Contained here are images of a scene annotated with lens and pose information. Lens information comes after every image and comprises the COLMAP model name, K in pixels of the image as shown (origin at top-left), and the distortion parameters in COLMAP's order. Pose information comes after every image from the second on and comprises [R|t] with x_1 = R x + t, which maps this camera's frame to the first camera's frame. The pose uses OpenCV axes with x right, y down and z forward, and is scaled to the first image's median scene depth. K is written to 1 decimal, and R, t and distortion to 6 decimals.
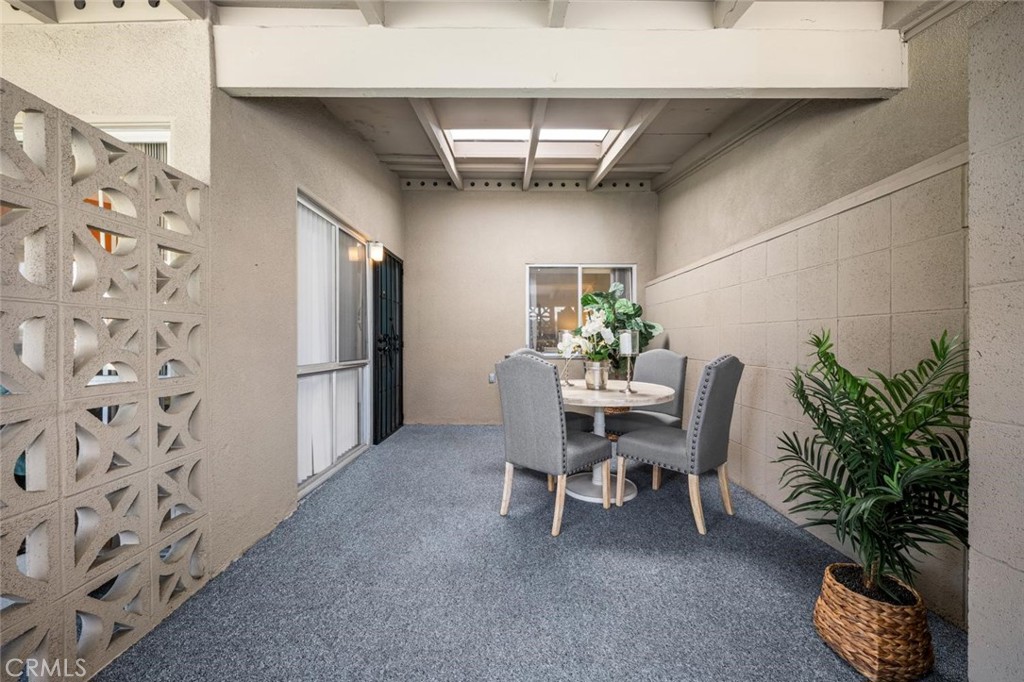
lens RADIAL K [[408.6, 0, 517.2], [0, 408.6, 343.1], [0, 0, 1]] dist [-0.000467, 0.000022]
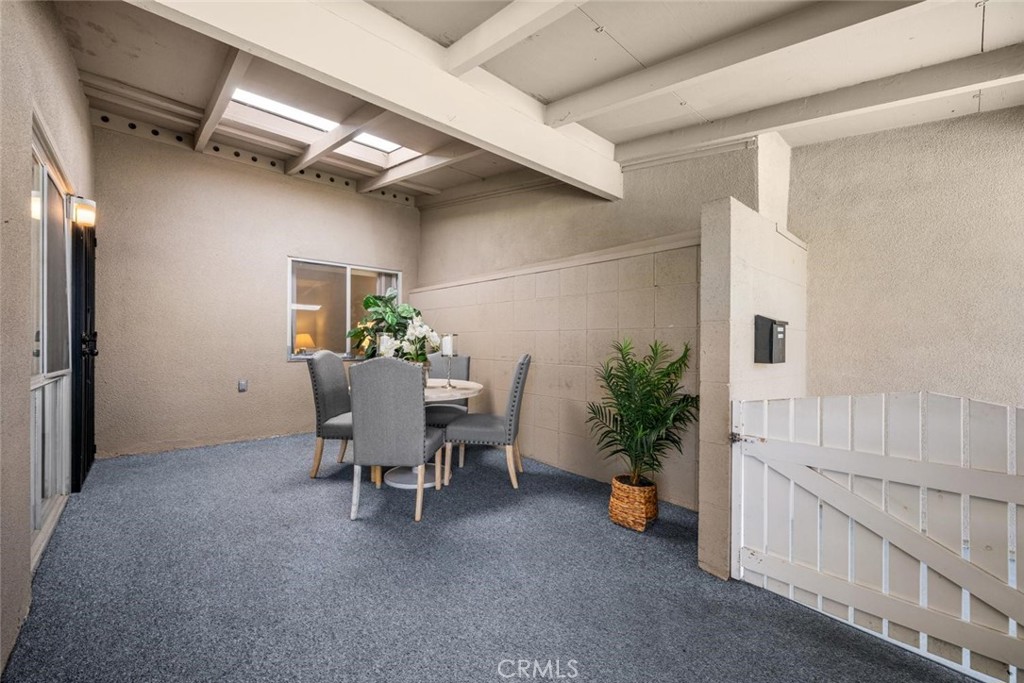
lens RADIAL K [[403.5, 0, 511.3], [0, 403.5, 344.7], [0, 0, 1]] dist [0.000899, 0.000046]
pose [[0.751489, 0.001987, 0.659743, -0.339695], [-0.003957, 0.999991, 0.001496, -0.004453], [-0.659734, -0.003735, 0.751490, 0.013041]]
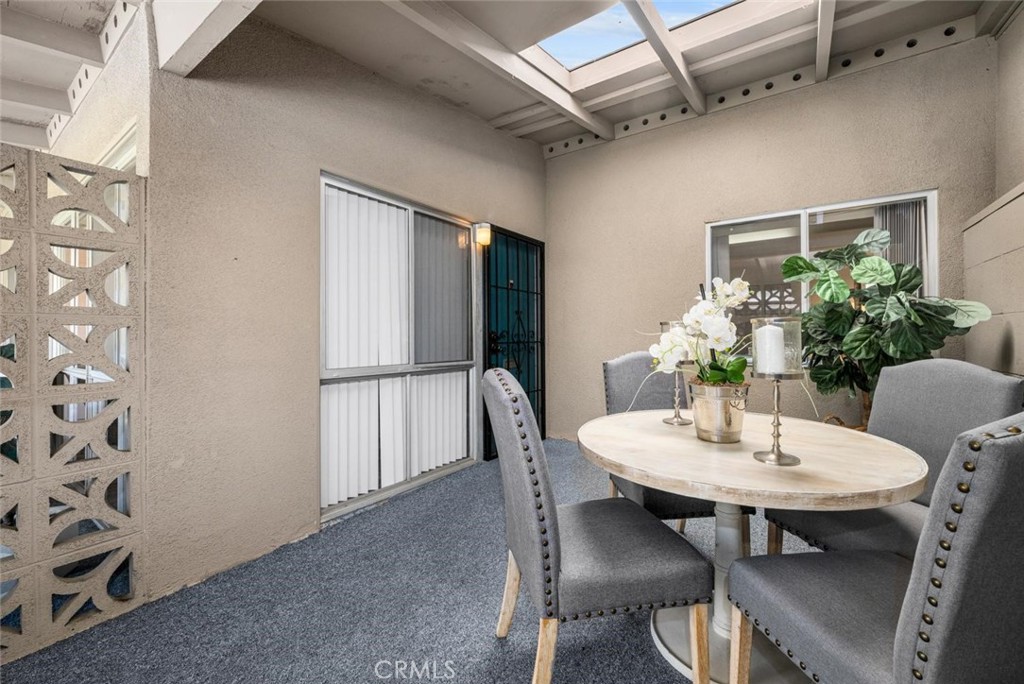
lens RADIAL K [[421.1, 0, 511.8], [0, 421.1, 335.5], [0, 0, 1]] dist [-0.000168, 0.000046]
pose [[0.809385, -0.003313, -0.587269, 0.295119], [0.001420, 0.999992, -0.003683, -0.012602], [0.587276, 0.002147, 0.809384, 0.442571]]
